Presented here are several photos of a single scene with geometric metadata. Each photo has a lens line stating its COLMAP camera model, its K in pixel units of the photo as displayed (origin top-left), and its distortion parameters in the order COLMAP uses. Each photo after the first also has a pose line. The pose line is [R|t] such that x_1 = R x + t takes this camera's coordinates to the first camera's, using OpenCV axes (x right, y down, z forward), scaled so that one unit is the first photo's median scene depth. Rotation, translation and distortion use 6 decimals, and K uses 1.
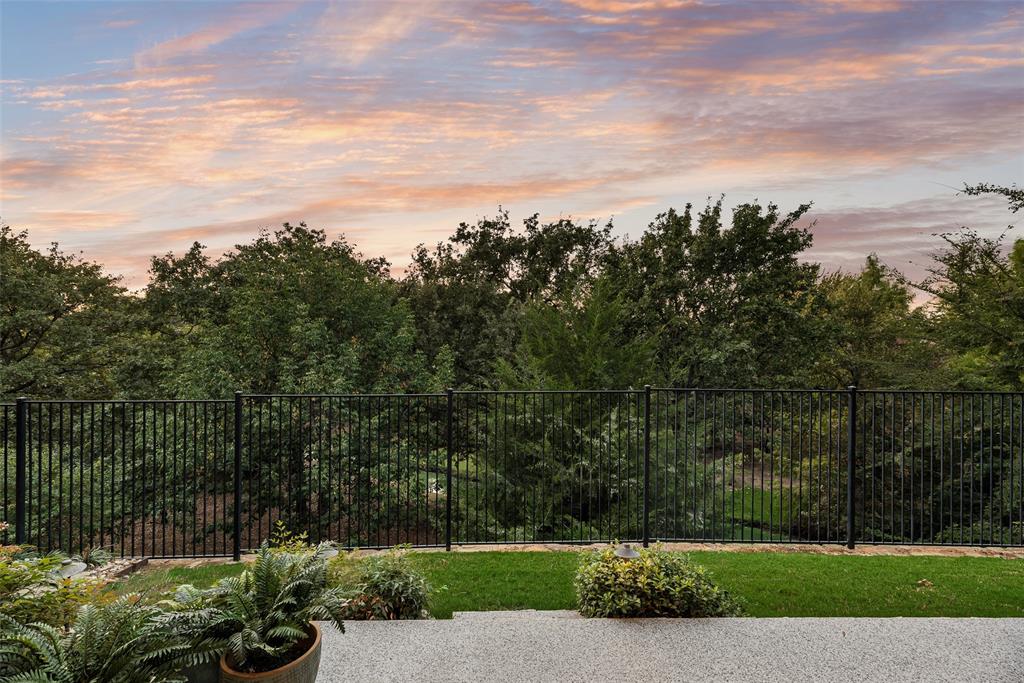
lens RADIAL K [[401.7, 0, 510.6], [0, 401.7, 346.6], [0, 0, 1]] dist [0.002381, -0.000170]
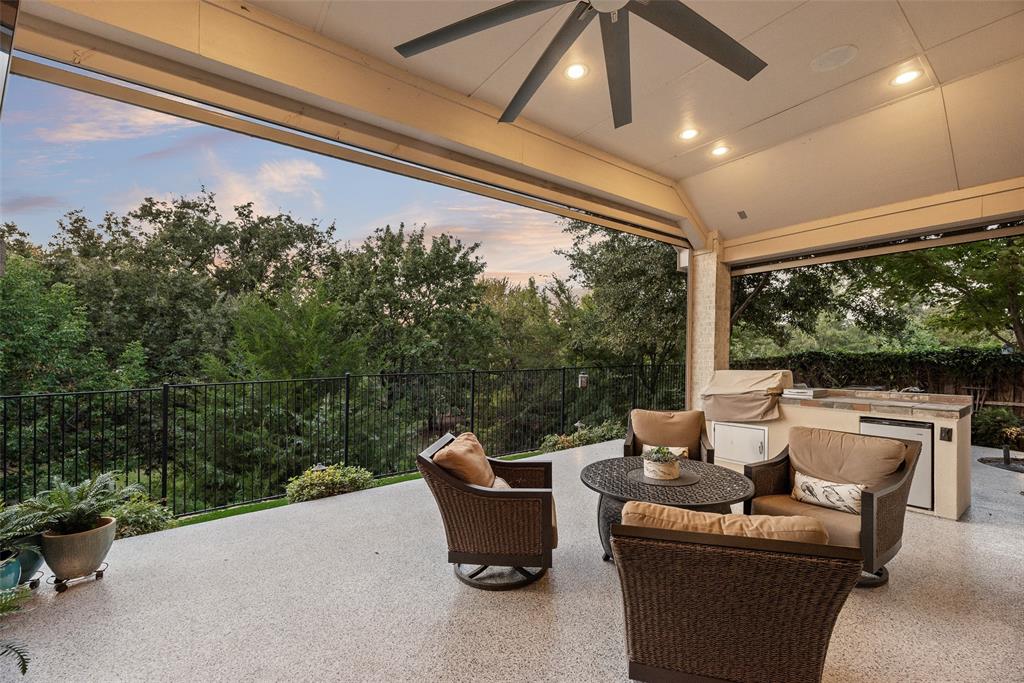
lens RADIAL K [[401.7, 0, 510.6], [0, 401.7, 346.6], [0, 0, 1]] dist [0.002381, -0.000170]
pose [[0.800505, -0.001496, 0.599324, -0.017174], [-0.008824, 0.999859, 0.014283, -0.008394], [-0.599261, -0.016722, 0.800379, -0.167825]]
